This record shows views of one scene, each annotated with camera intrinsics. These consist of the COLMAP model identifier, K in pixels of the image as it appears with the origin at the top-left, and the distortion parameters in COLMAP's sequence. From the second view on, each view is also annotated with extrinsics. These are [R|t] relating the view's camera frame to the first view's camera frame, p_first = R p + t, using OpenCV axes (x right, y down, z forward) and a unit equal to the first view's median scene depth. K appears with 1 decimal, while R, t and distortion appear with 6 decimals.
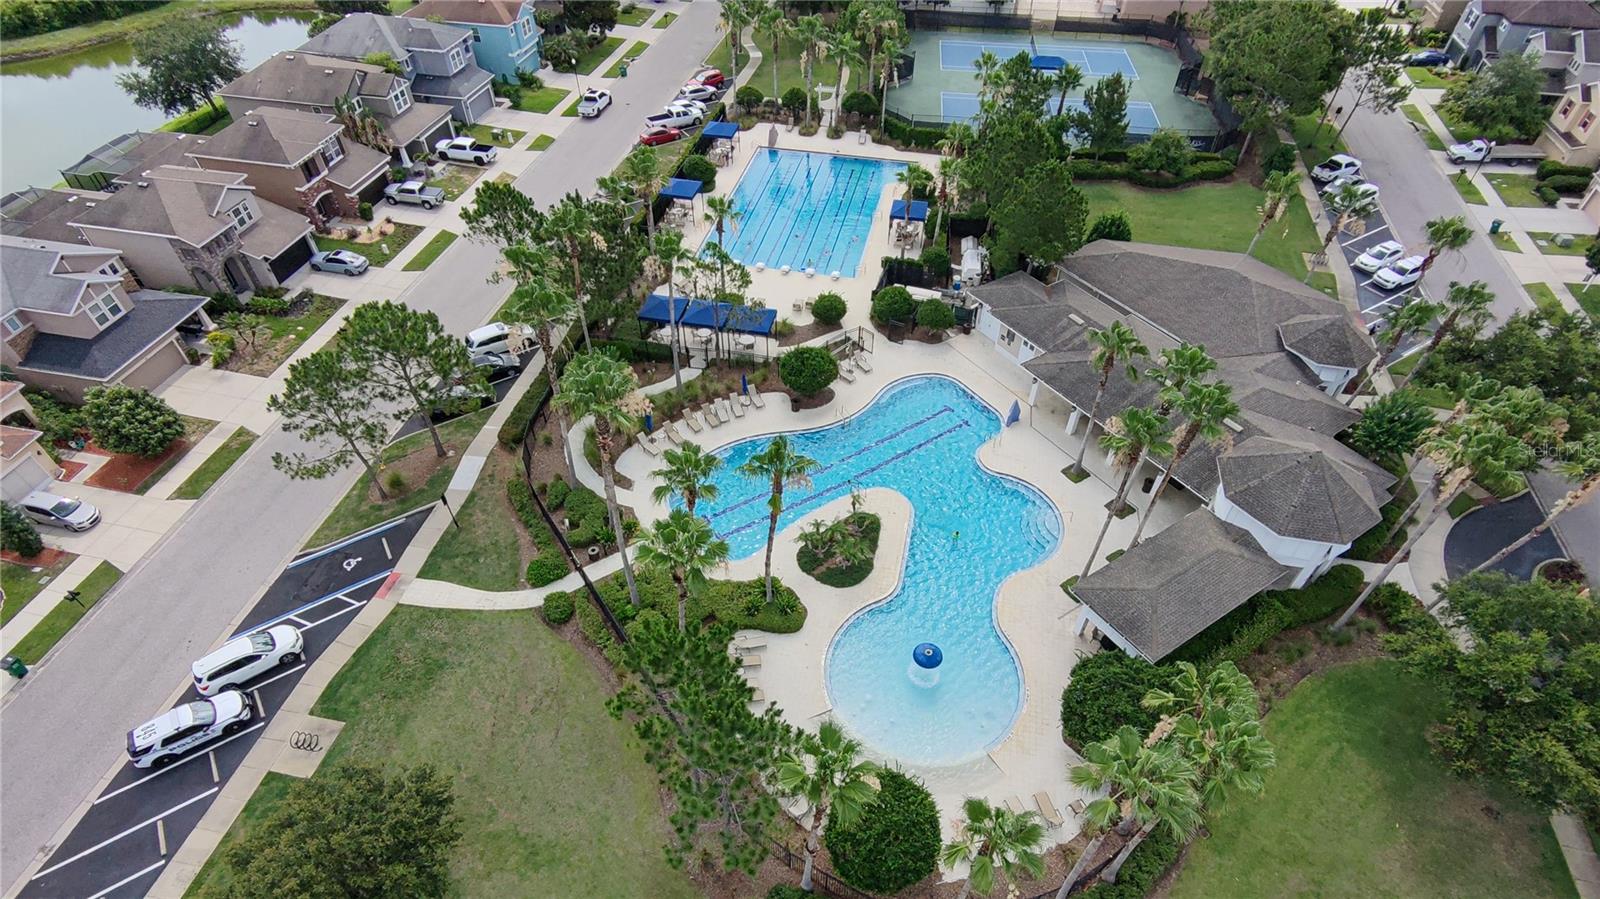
lens RADIAL K [[909.4, 0, 800.0], [0, 909.4, 449.5], [0, 0, 1]] dist [0.002232, 0.000328]
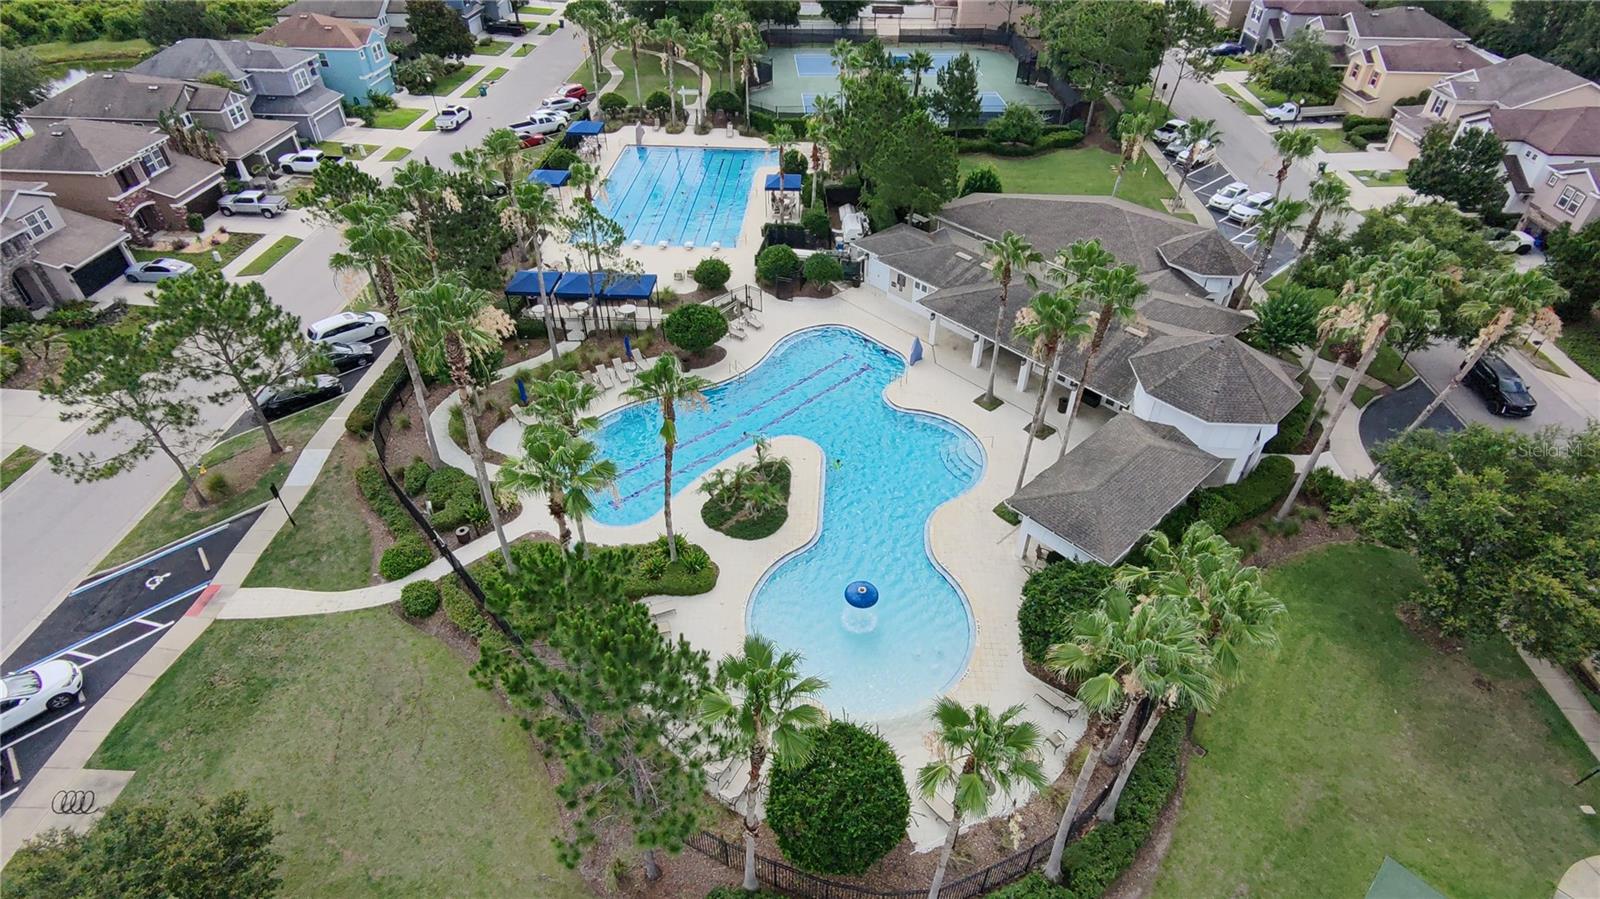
lens RADIAL K [[815.5, 0, 800.0], [0, 815.5, 449.5], [0, 0, 1]] dist [-0.000144, 0.000359]
pose [[0.987546, -0.099357, 0.121989, 0.000277], [0.117123, 0.981973, -0.148362, 0.173904], [-0.105049, 0.160802, 0.981380, 0.189130]]
